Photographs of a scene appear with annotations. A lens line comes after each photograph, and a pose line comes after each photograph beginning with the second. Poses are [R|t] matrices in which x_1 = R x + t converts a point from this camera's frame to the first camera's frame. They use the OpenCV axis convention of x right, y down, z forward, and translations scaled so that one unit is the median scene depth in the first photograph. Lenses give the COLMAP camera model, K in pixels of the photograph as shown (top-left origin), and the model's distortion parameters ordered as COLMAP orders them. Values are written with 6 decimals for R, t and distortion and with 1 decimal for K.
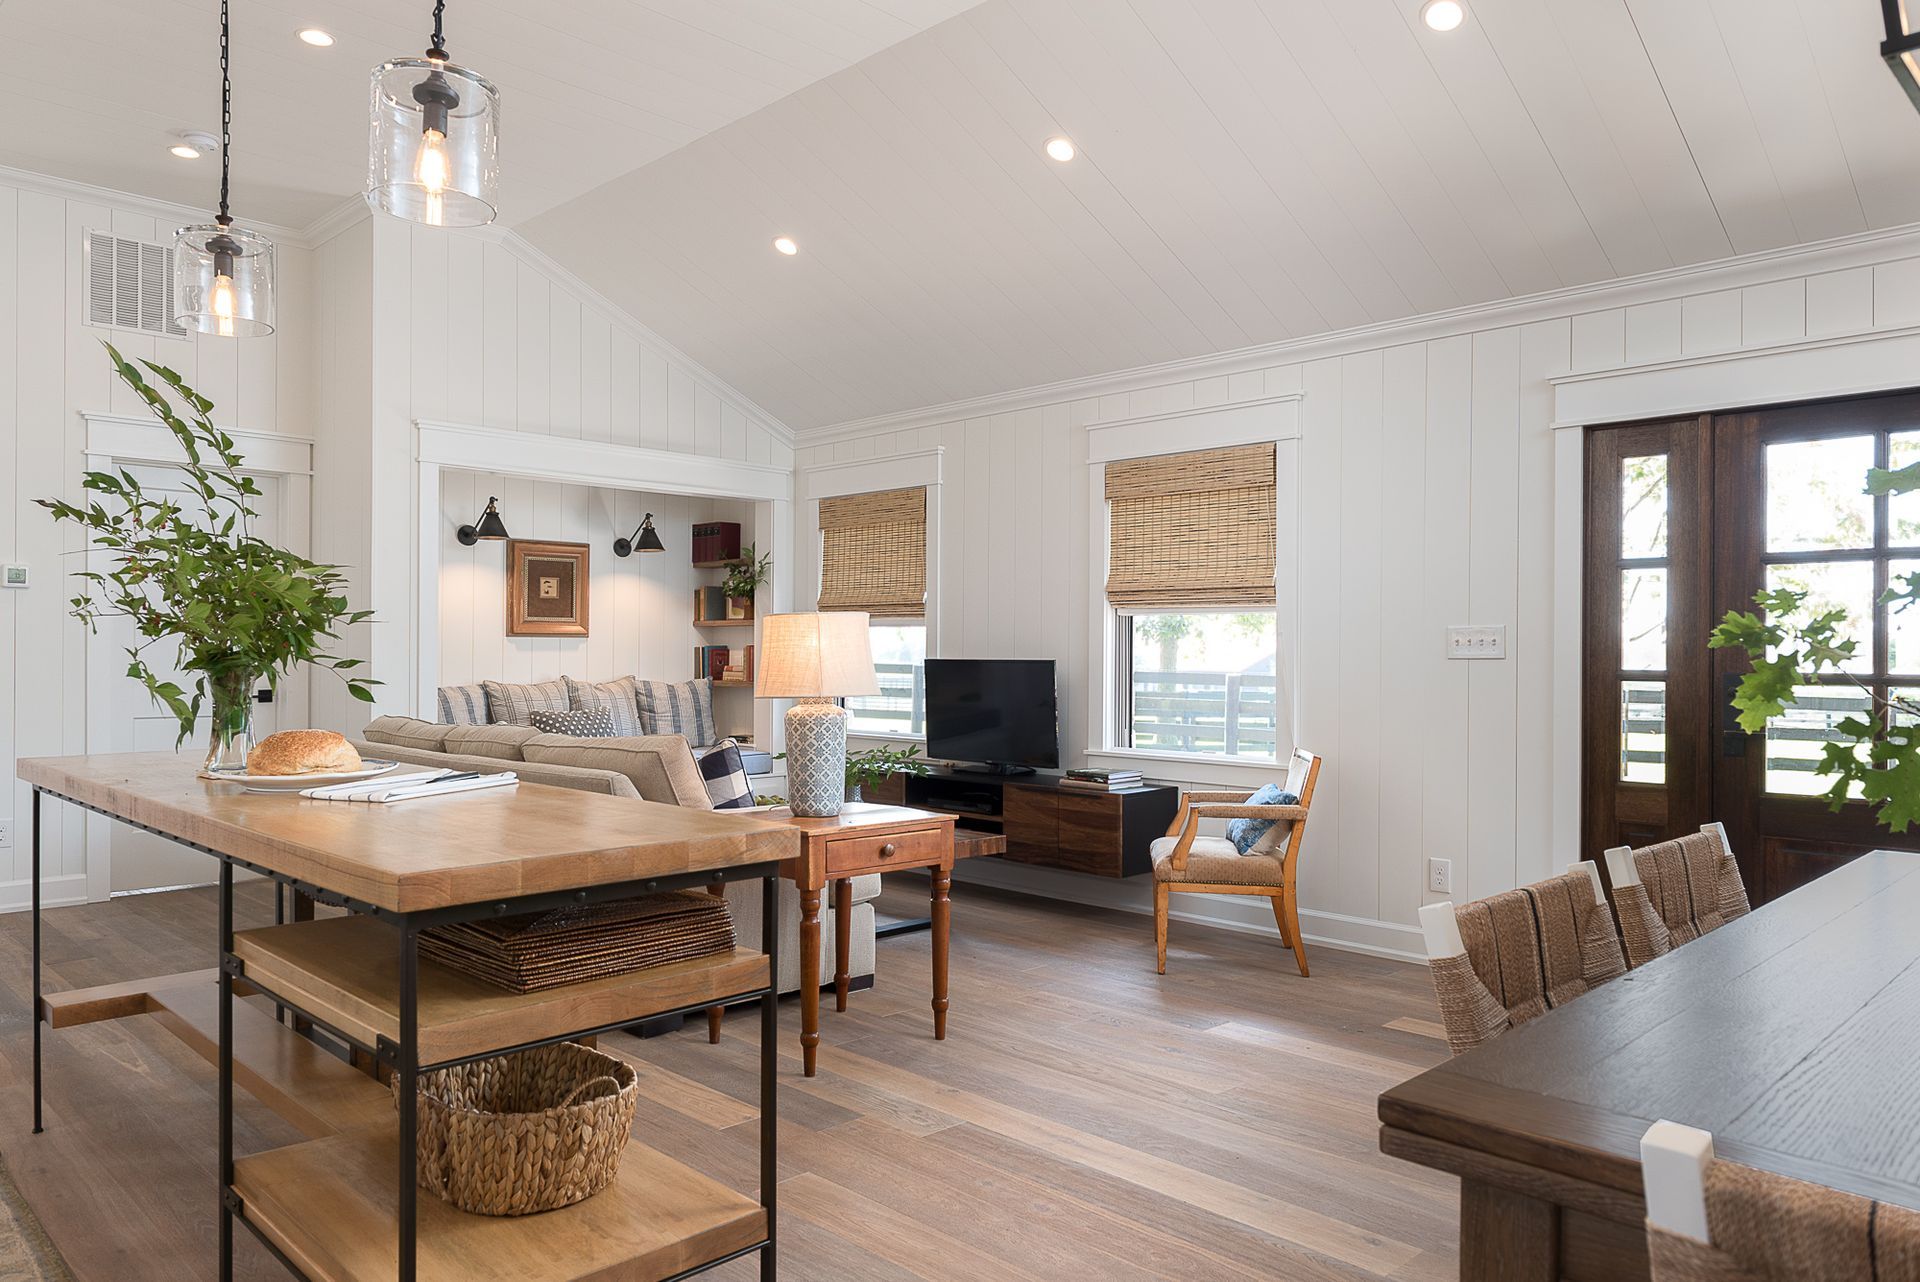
lens RADIAL K [[1295.1, 0, 960.0], [0, 1295.1, 641.0], [0, 0, 1]] dist [-0.001371, 0.001680]
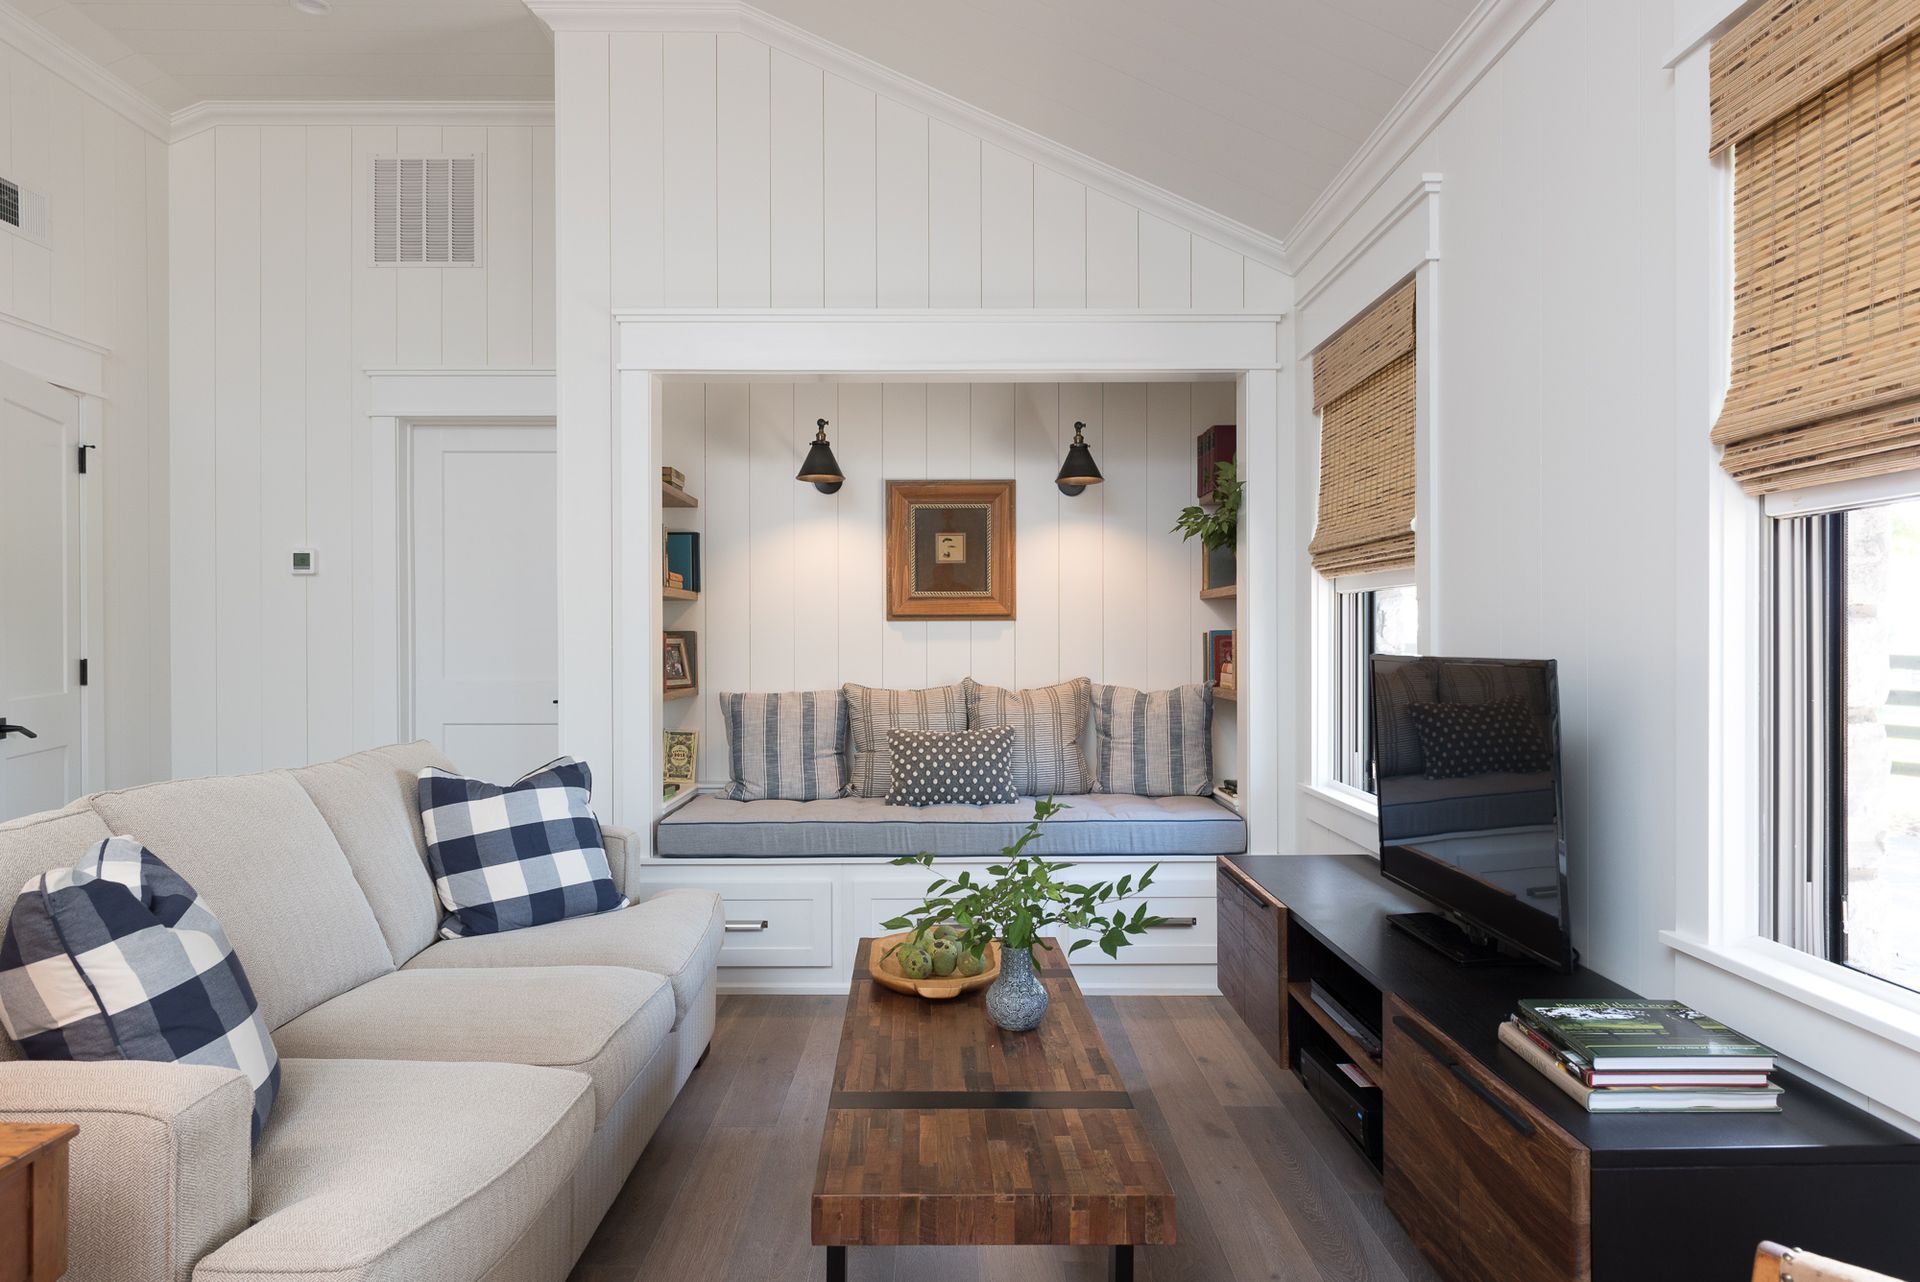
lens RADIAL K [[1295.1, 0, 960.0], [0, 1295.1, 641.0], [0, 0, 1]] dist [-0.001371, 0.001680]
pose [[0.715259, -0.007188, -0.698823, 0.162553], [0.013360, 0.999905, 0.003390, 0.005485], [0.698732, -0.011762, 0.715287, 0.517671]]
